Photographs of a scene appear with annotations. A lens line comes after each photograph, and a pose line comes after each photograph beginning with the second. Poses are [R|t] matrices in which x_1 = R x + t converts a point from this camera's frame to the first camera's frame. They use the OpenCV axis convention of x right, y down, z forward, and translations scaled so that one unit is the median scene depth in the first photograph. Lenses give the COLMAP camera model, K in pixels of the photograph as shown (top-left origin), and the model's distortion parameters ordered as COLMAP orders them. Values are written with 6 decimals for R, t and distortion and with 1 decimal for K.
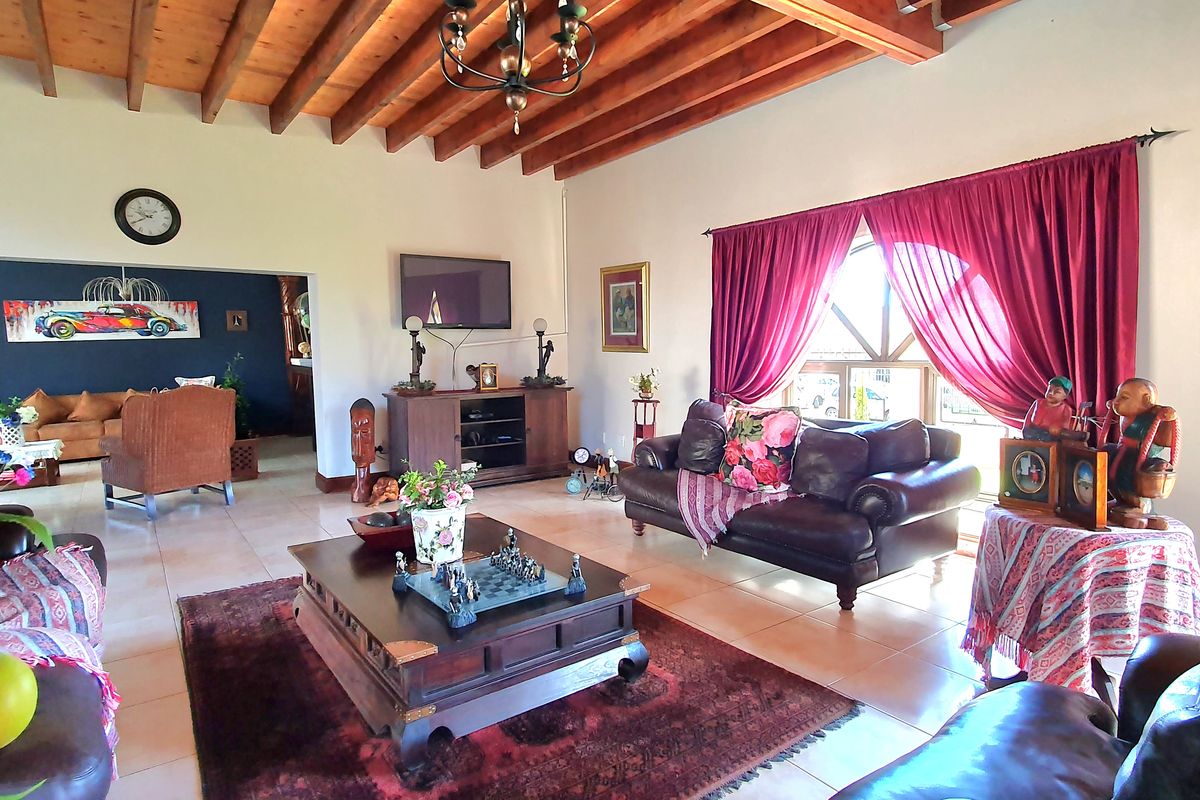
lens RADIAL K [[673.4, 0, 602.4], [0, 673.4, 395.4], [0, 0, 1]] dist [0.014837, -0.000458]
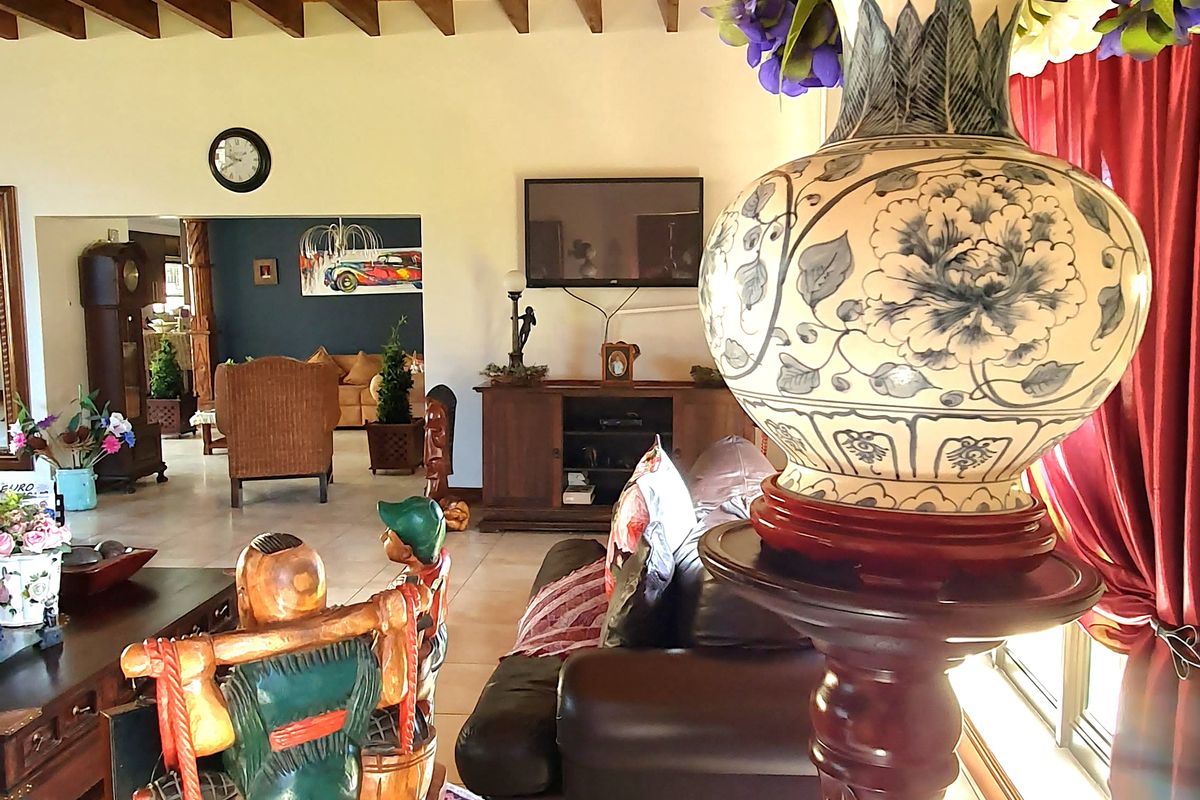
lens RADIAL K [[1013.8, 0, 600.0], [0, 1013.8, 400.0], [0, 0, 1]] dist [0.015272, -0.000105]
pose [[0.755753, 0.078791, -0.650099, 0.354000], [-0.055107, 0.996866, 0.056756, -0.036667], [0.652534, -0.007069, 0.757727, 0.204257]]
